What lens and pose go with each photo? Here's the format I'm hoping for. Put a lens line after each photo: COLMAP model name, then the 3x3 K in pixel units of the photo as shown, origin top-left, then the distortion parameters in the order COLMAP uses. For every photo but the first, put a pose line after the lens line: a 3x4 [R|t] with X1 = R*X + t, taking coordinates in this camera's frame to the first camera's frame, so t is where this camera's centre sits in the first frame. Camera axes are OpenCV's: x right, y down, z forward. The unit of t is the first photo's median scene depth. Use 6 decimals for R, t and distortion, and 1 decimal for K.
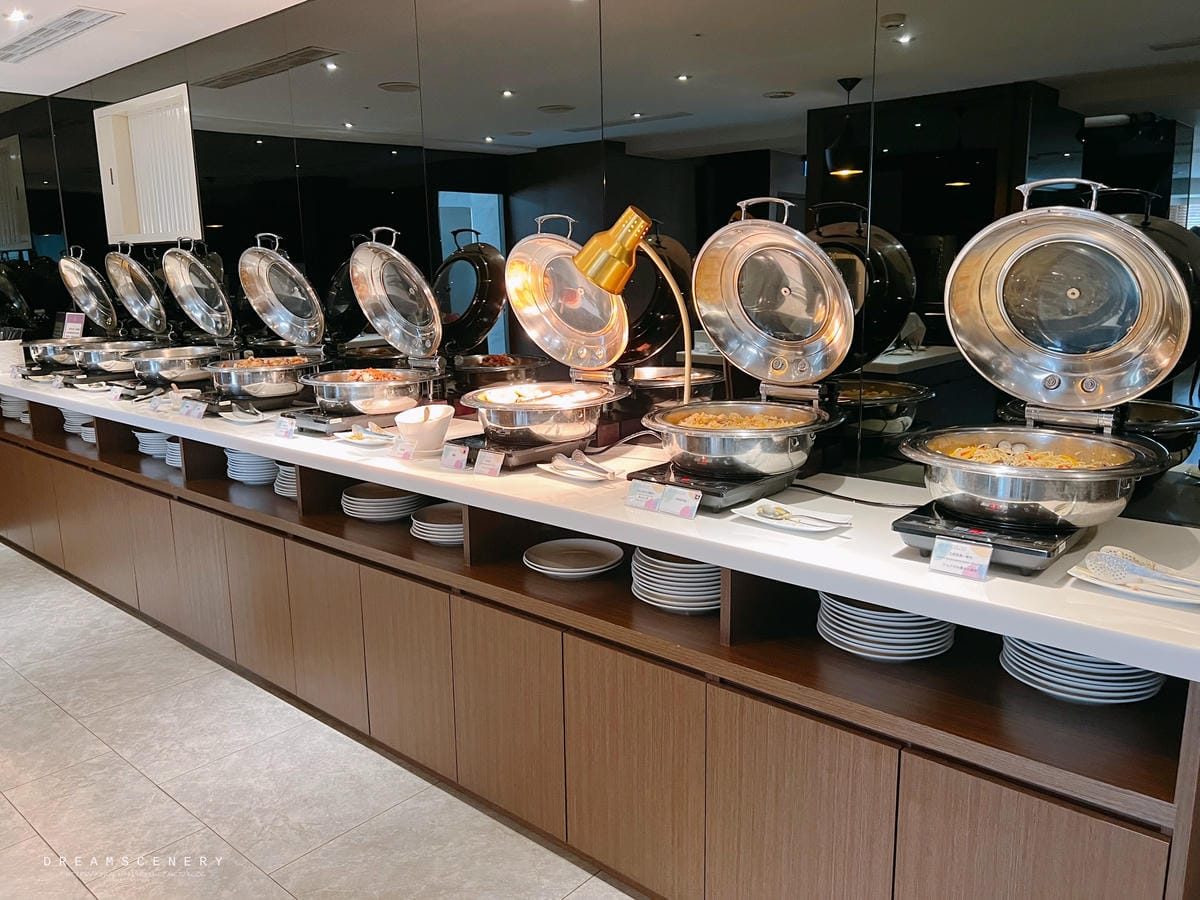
lens RADIAL K [[953.8, 0, 600.0], [0, 953.8, 450.0], [0, 0, 1]] dist [0.004453, 0.000540]
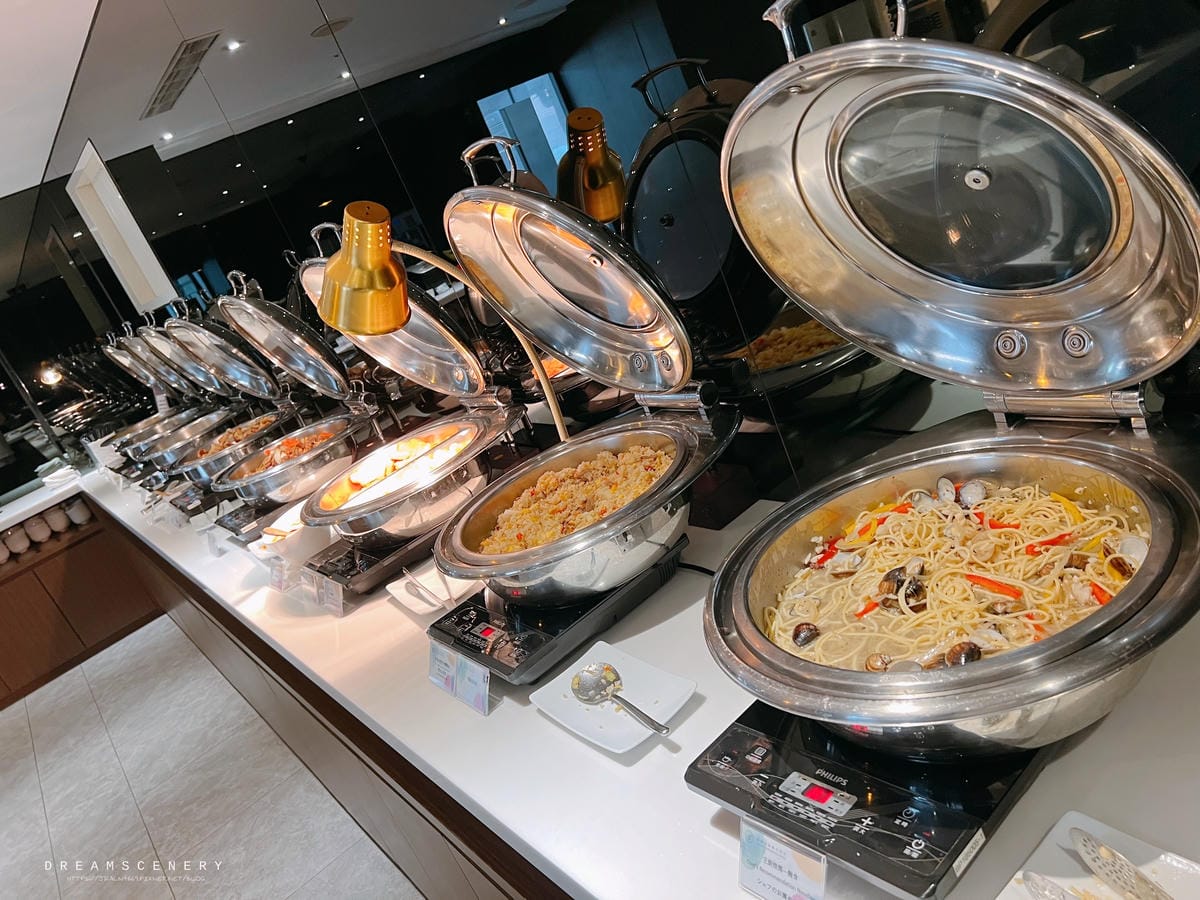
lens RADIAL K [[936.8, 0, 602.3], [0, 936.8, 482.4], [0, 0, 1]] dist [0.003393, 0.001753]
pose [[0.917322, -0.265732, -0.296490, 0.231723], [0.321037, 0.934121, 0.156054, -0.085603], [0.235489, -0.238336, 0.942200, 0.268456]]
